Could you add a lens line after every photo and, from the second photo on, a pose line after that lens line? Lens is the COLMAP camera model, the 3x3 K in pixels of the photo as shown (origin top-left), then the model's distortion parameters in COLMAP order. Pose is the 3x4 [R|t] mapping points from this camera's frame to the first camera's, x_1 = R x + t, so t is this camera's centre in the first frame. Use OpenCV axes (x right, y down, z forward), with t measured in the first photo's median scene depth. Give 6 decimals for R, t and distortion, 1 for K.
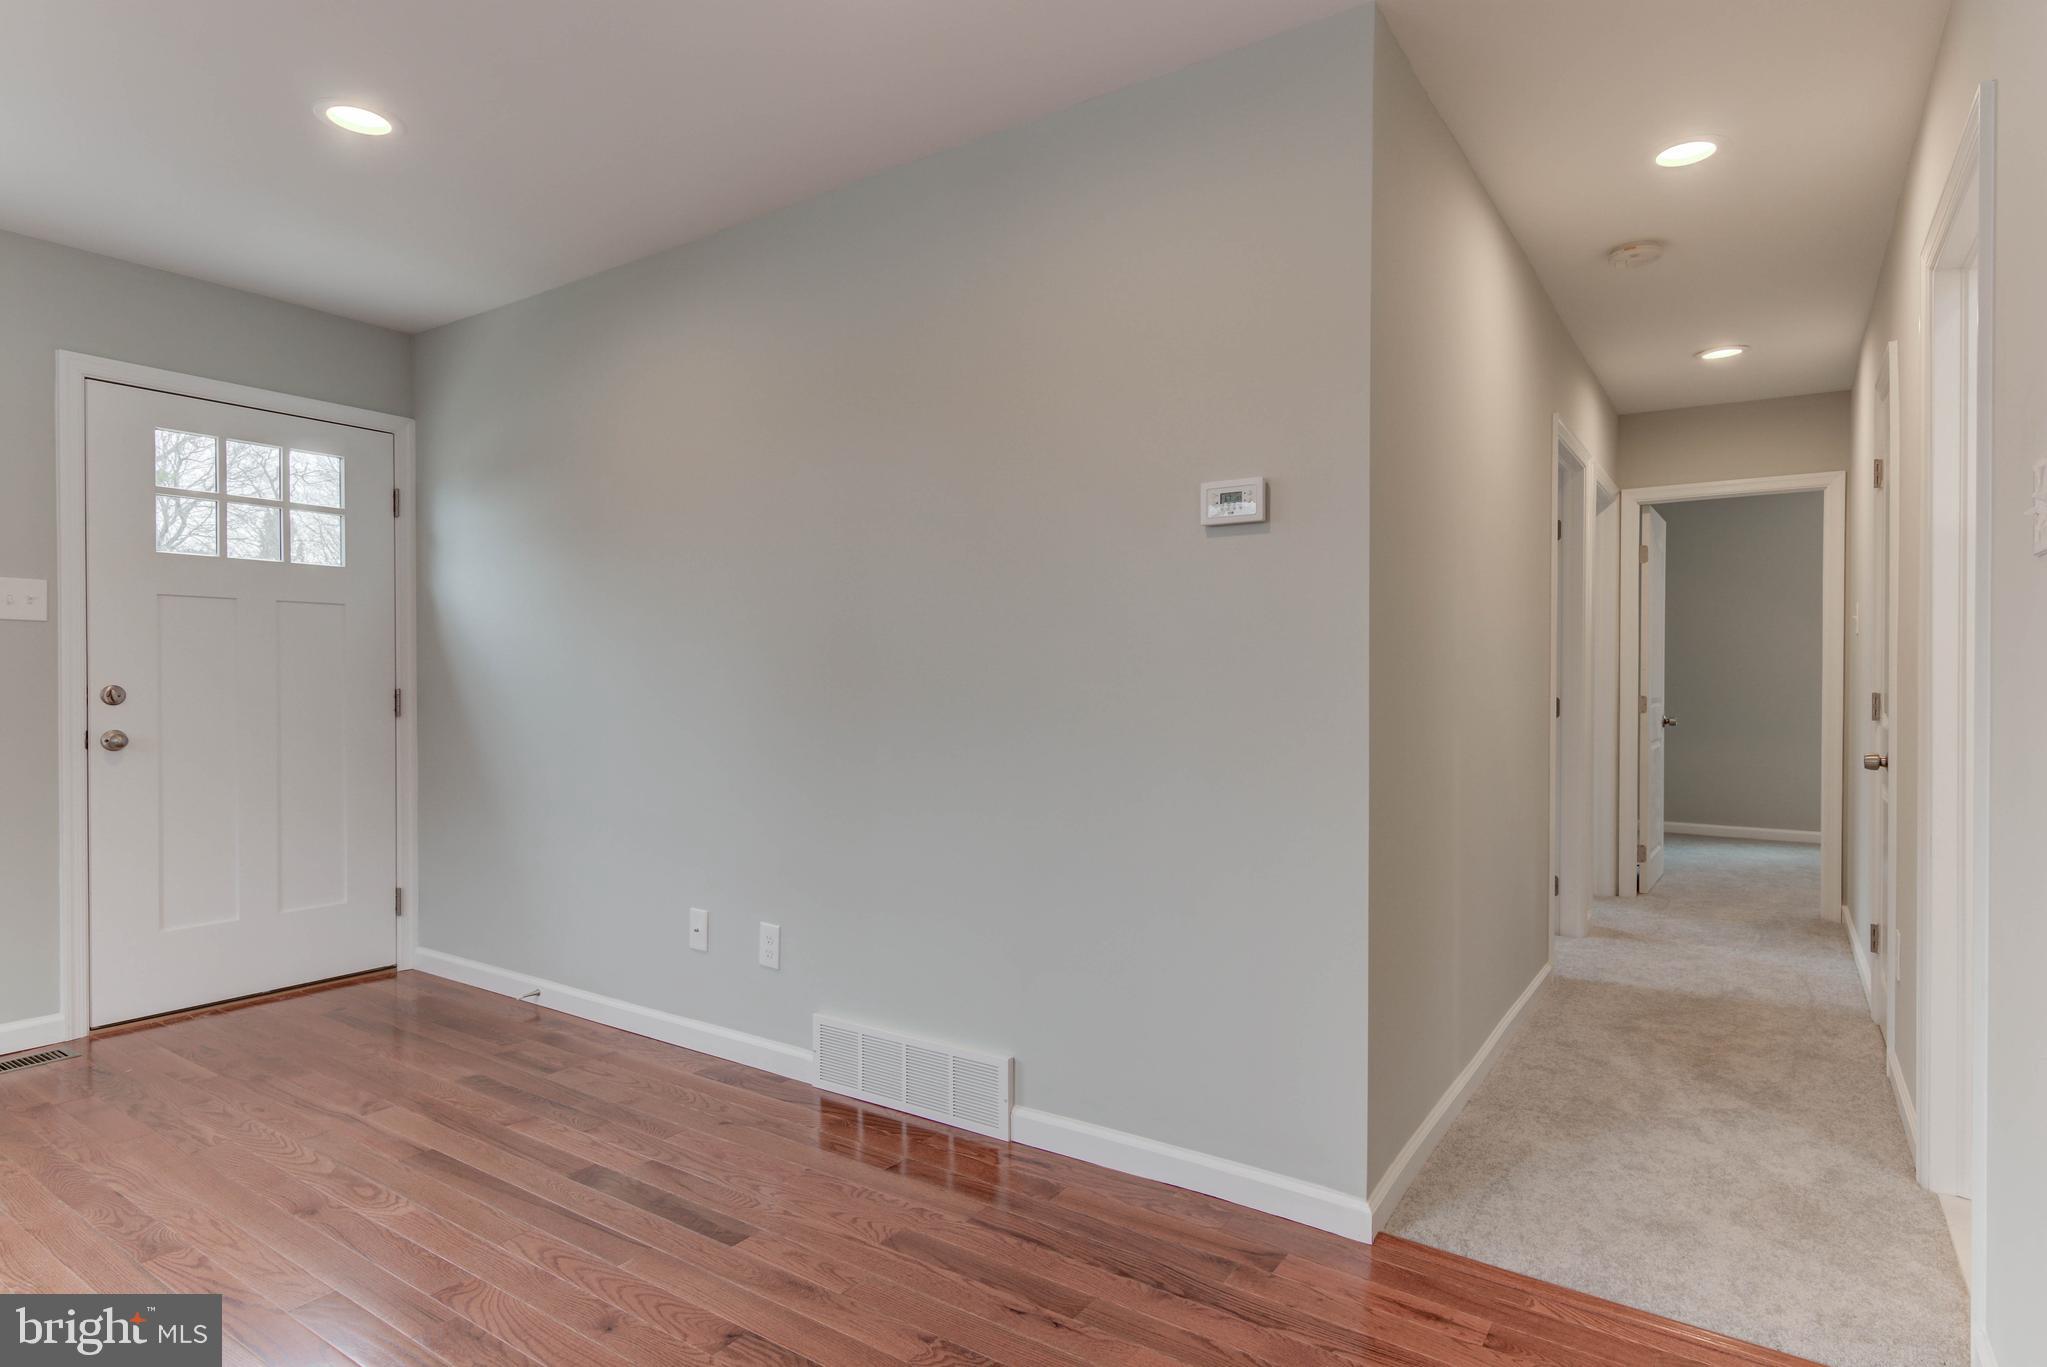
lens RADIAL K [[1097.5, 0, 1022.8], [0, 1097.5, 685.3], [0, 0, 1]] dist [0.018254, -0.001214]
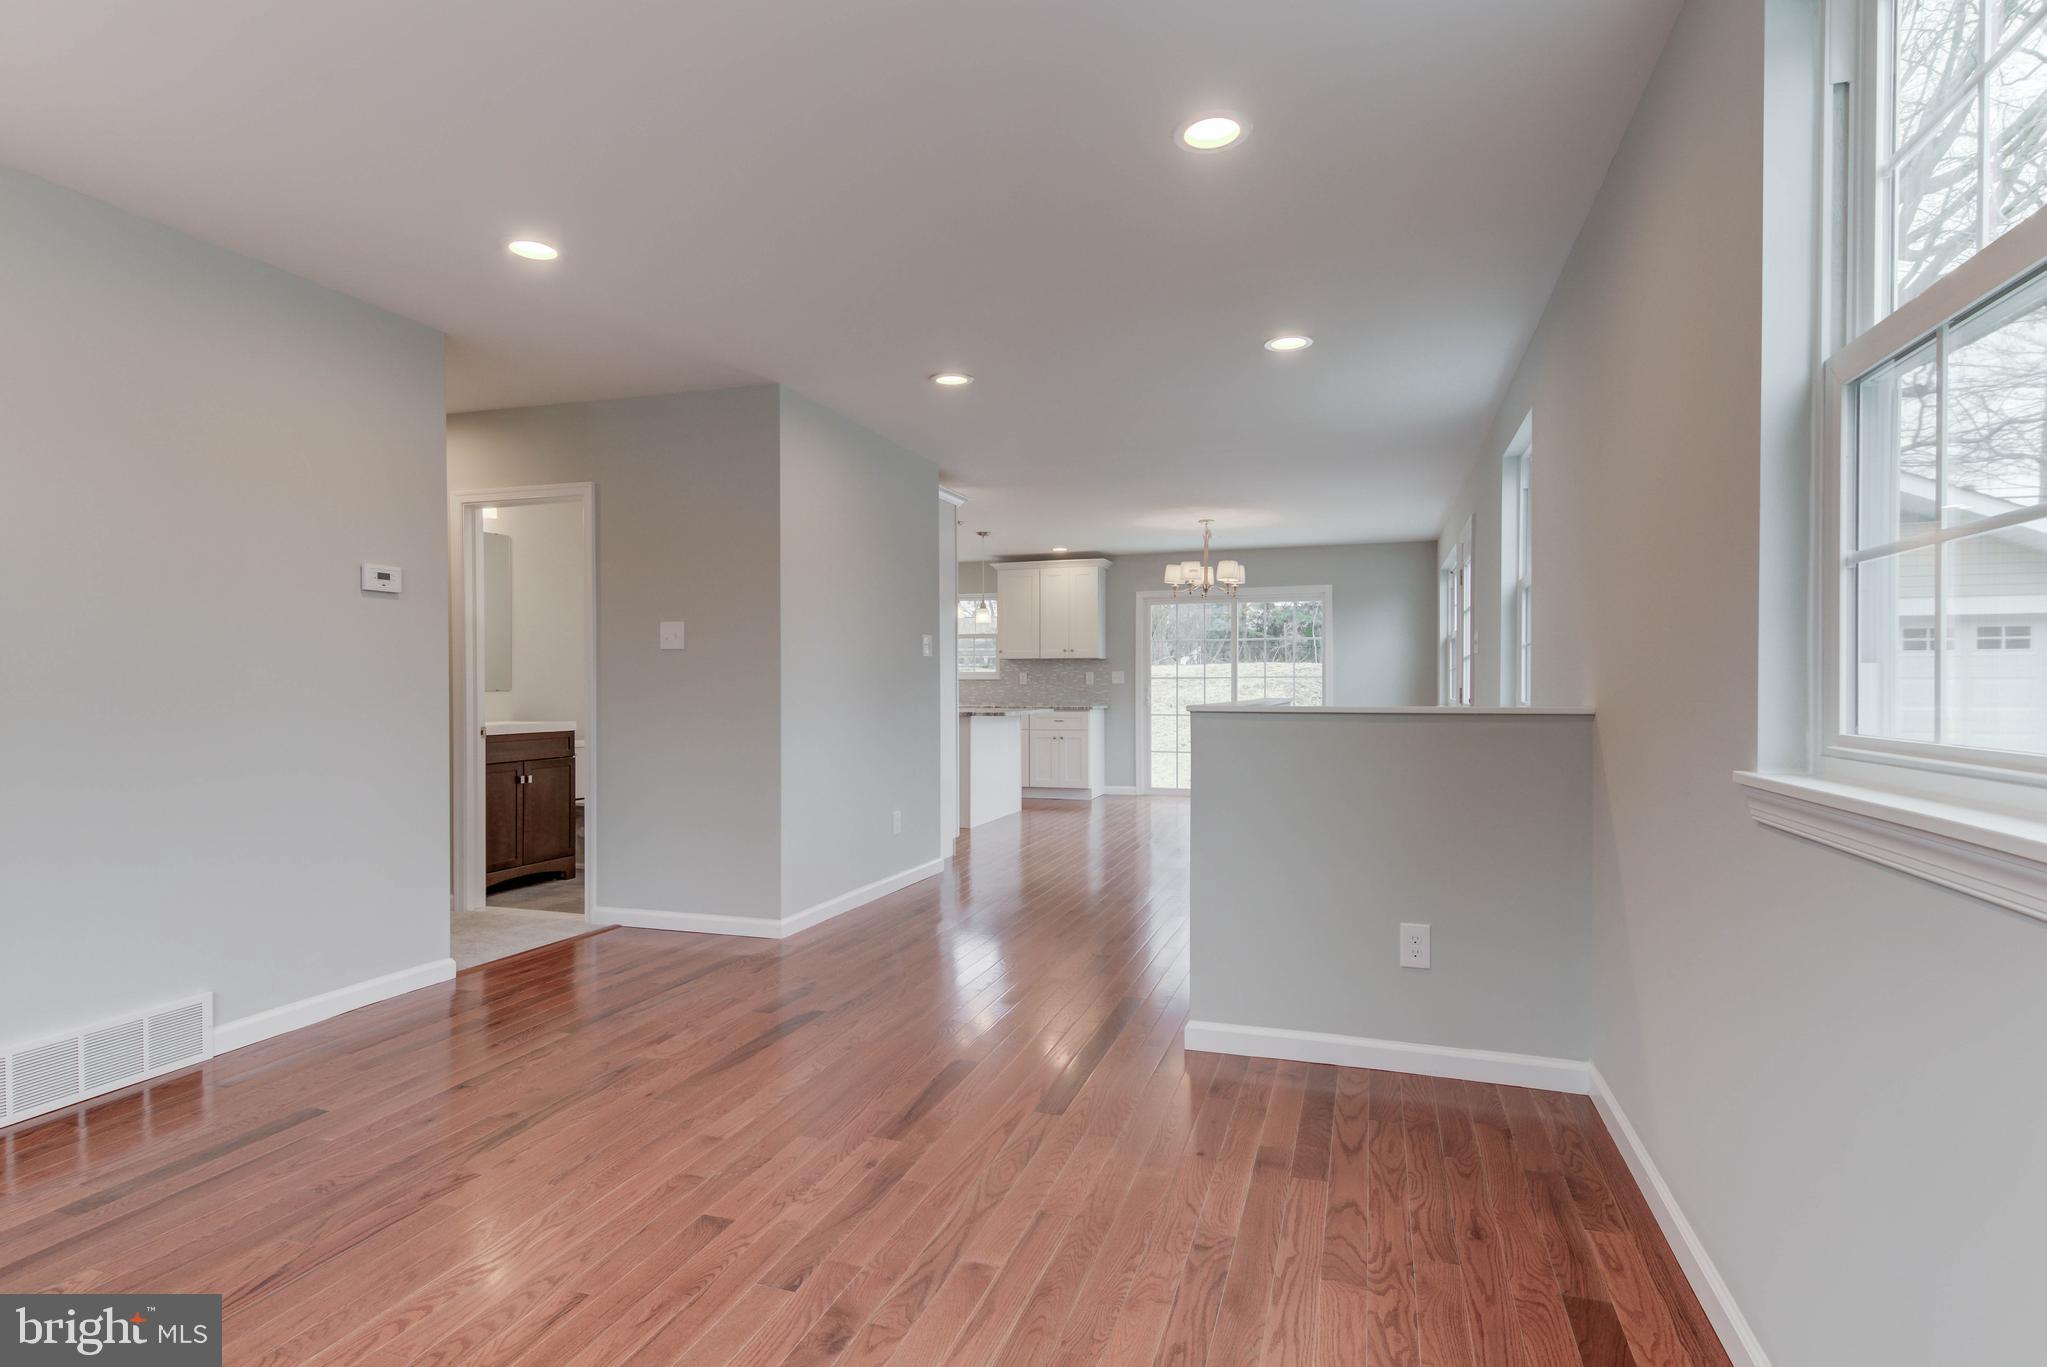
lens RADIAL K [[1025.5, 0, 1024.7], [0, 1025.5, 702.1], [0, 0, 1]] dist [0.022486, -0.009521]
pose [[-0.268412, -0.016792, 0.963158, -1.072374], [0.008451, 0.999769, 0.019786, -0.002271], [-0.963267, 0.013450, -0.268208, 0.330450]]
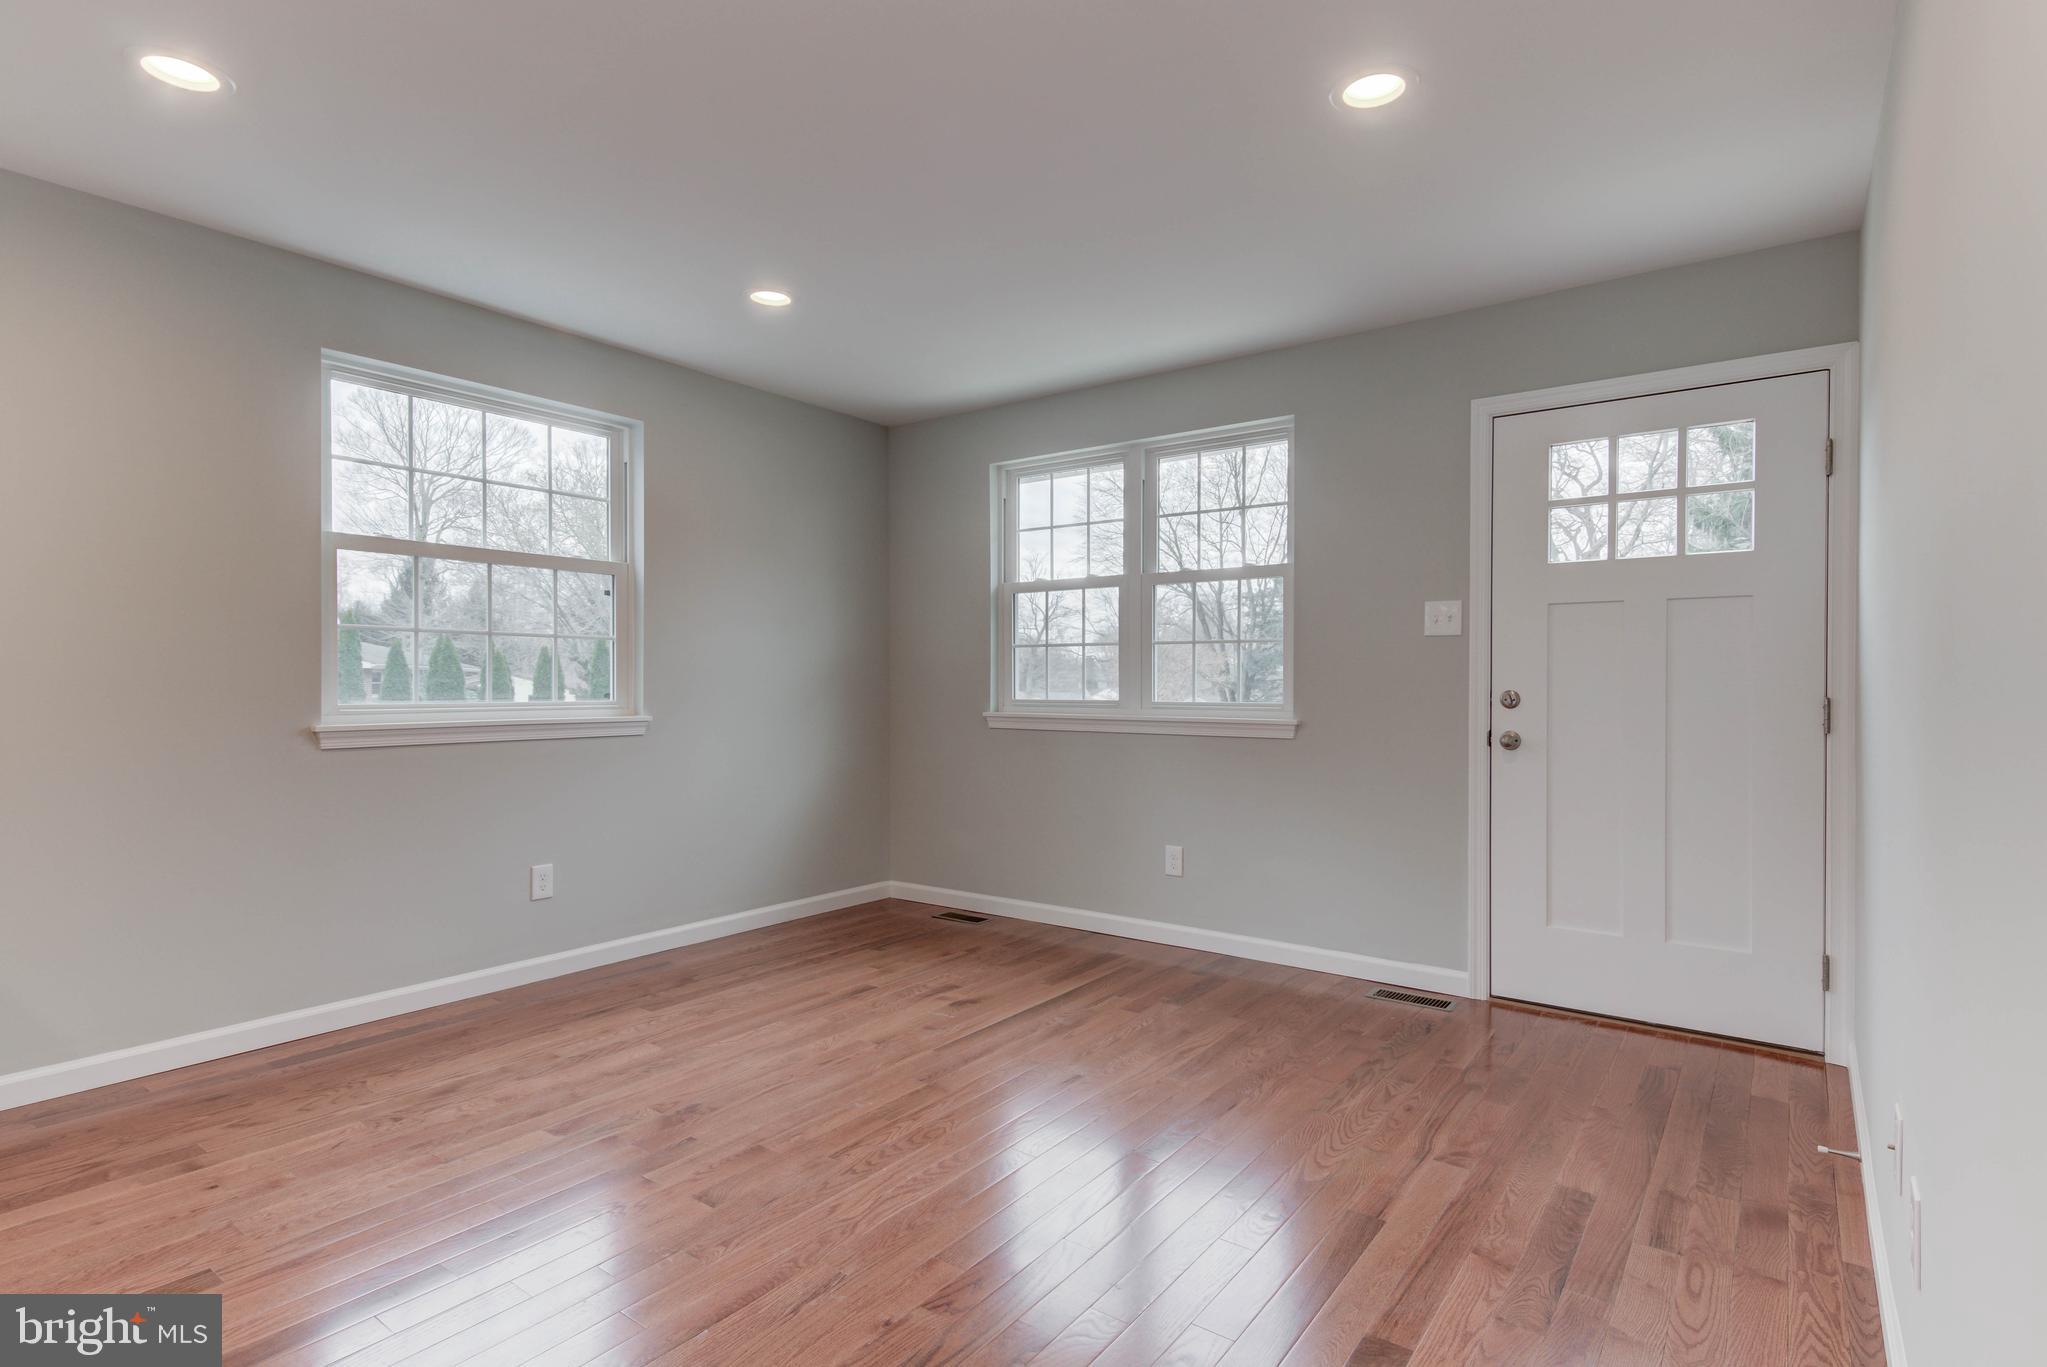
lens RADIAL K [[1025.5, 0, 1022.8], [0, 1025.5, 685.4], [0, 0, 1]] dist [0.022486, -0.009521]
pose [[-0.040432, 0.001068, -0.999182, 0.225430], [-0.008522, 0.999963, 0.001414, -0.002219], [0.999146, 0.008572, -0.040421, 0.571247]]
